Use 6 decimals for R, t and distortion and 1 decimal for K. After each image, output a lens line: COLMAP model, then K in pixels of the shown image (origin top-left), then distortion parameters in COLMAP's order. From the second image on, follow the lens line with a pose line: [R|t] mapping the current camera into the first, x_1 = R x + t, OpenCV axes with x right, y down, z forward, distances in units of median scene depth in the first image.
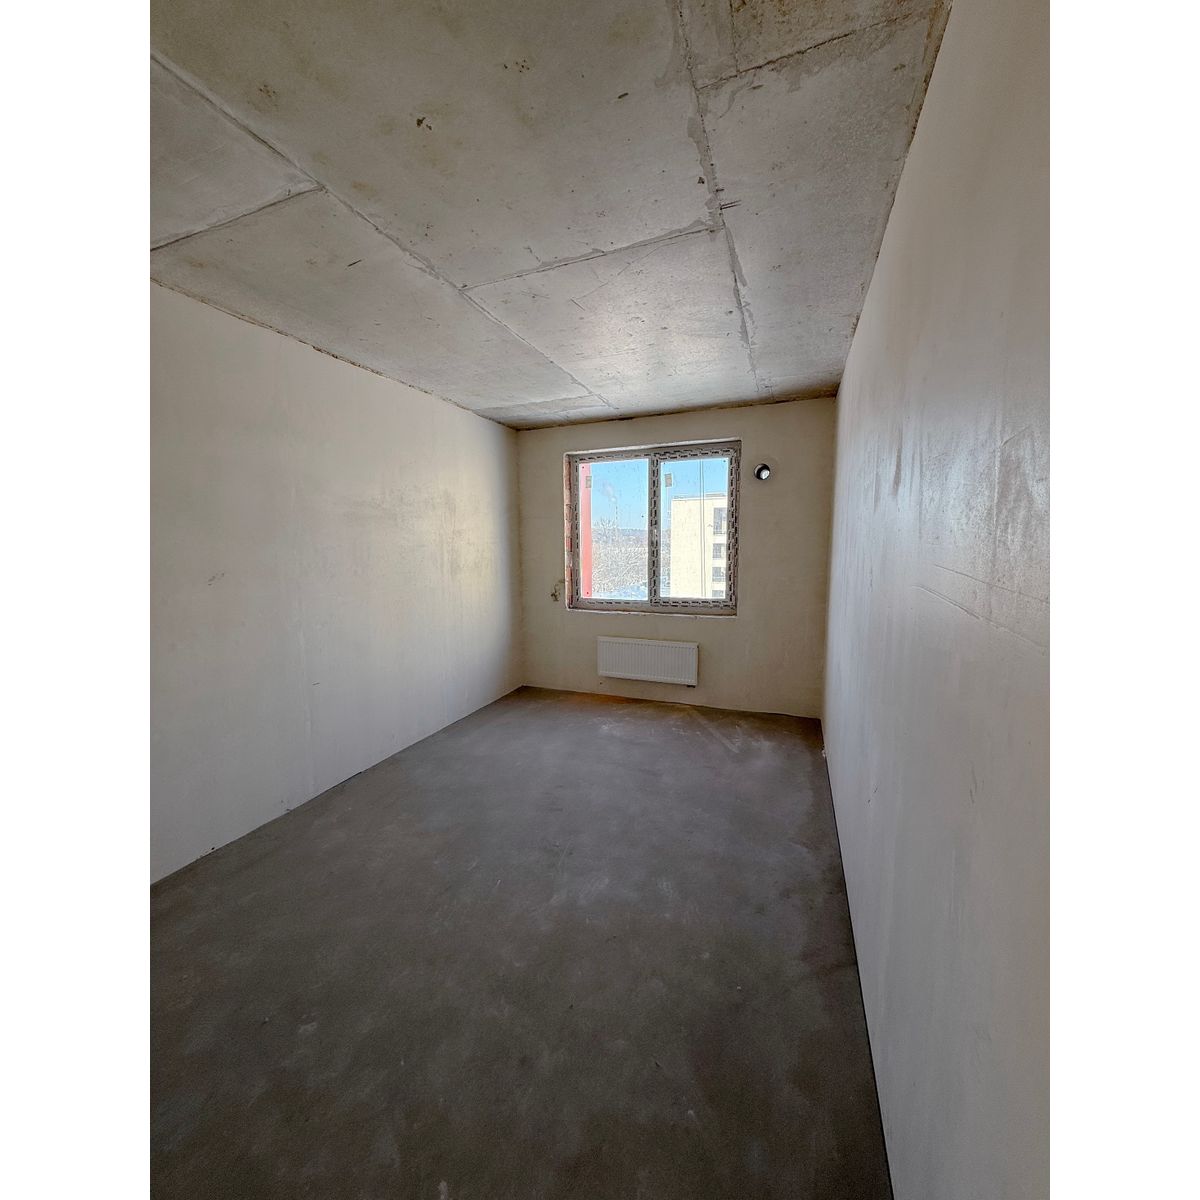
lens RADIAL K [[474.4, 0, 600.0], [0, 474.4, 600.0], [0, 0, 1]] dist [0.000961, 0.000247]
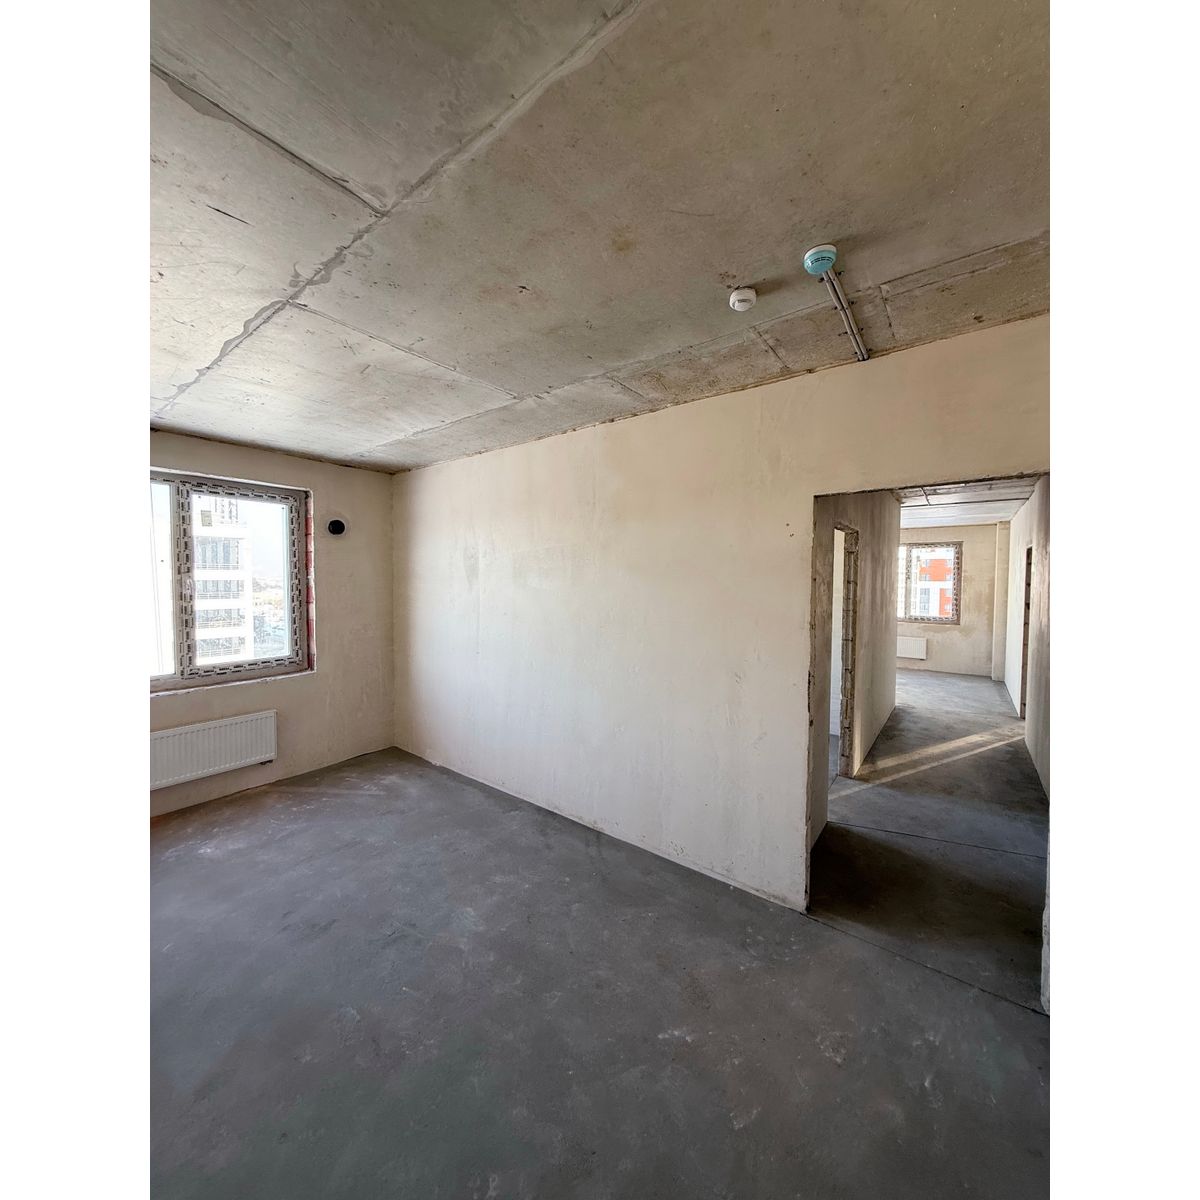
lens RADIAL K [[474.4, 0, 600.0], [0, 474.4, 600.0], [0, 0, 1]] dist [0.000961, 0.000247]
pose [[0.273790, -0.031146, 0.961285, -0.518777], [0.106797, 0.994279, 0.001797, -0.052669], [-0.955842, 0.102170, 0.275550, 0.178960]]
